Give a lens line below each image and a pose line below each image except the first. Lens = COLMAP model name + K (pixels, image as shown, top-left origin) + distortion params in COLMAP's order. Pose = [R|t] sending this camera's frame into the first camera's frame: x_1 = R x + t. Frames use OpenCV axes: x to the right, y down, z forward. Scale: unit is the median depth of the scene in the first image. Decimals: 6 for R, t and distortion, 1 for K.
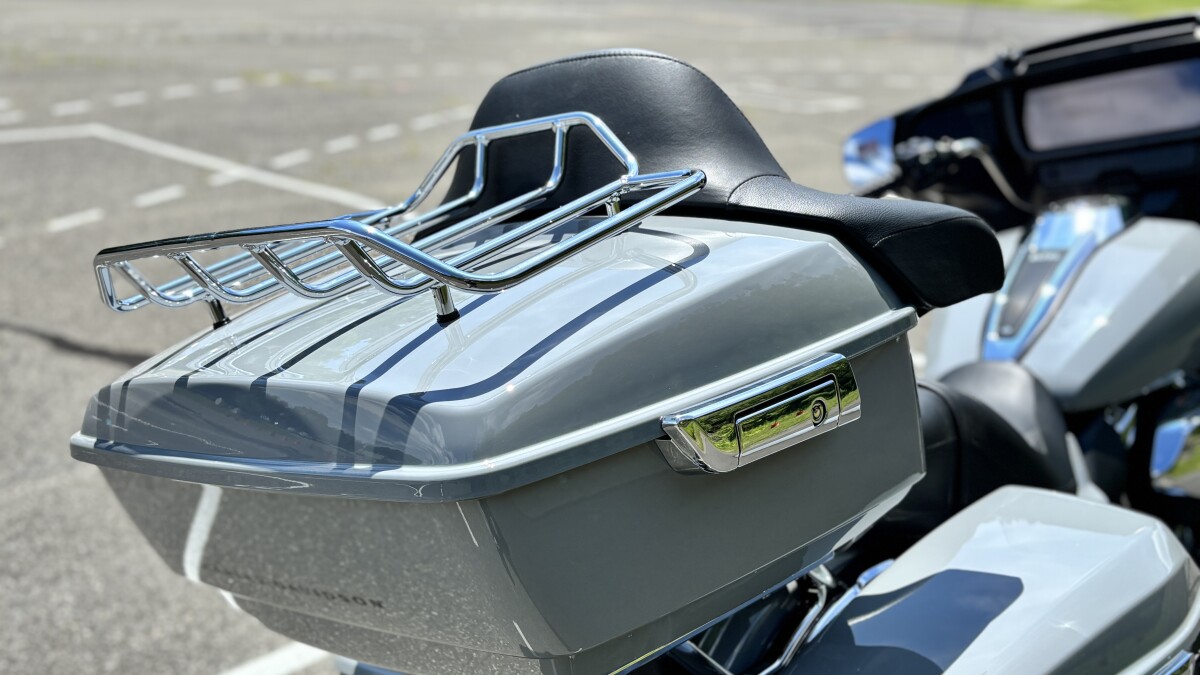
lens RADIAL K [[1183.1, 0, 600.0], [0, 1183.1, 337.5], [0, 0, 1]] dist [0.172984, -0.536746]
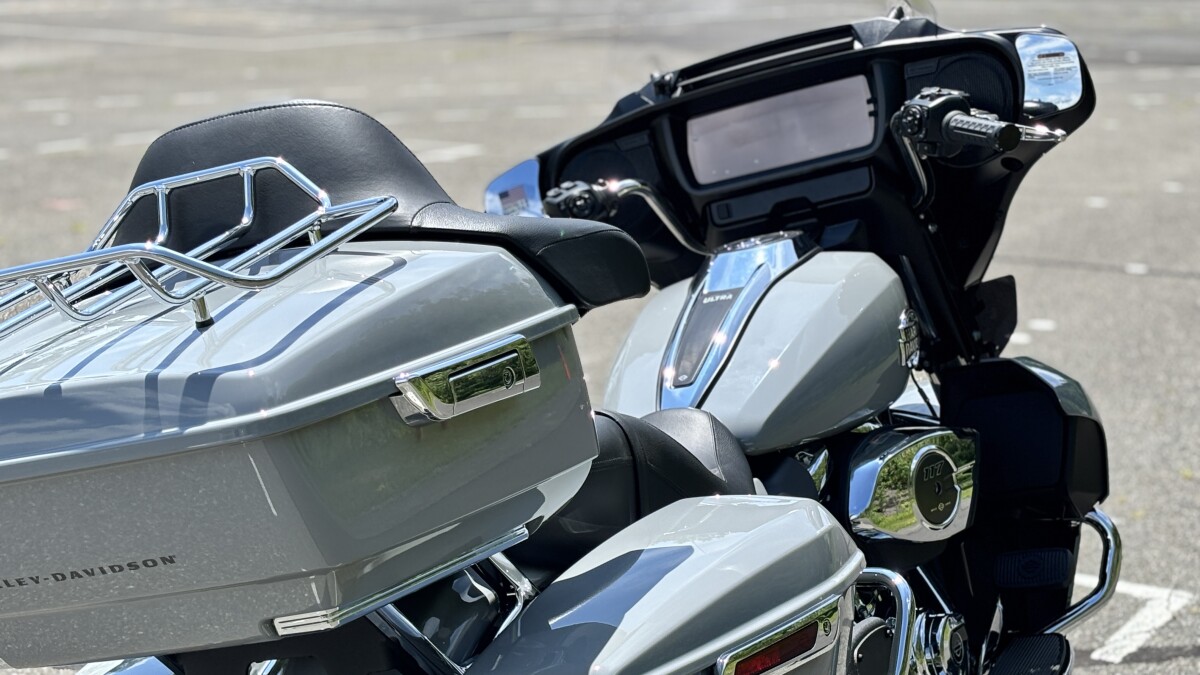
lens RADIAL K [[2325.2, 0, 599.8], [0, 2325.2, 263.5], [0, 0, 1]] dist [0.217297, -0.077339]
pose [[0.963296, -0.066399, 0.260099, -0.291580], [0.104127, 0.985487, -0.134061, 0.232815], [-0.247423, 0.156224, 0.956230, -1.144145]]
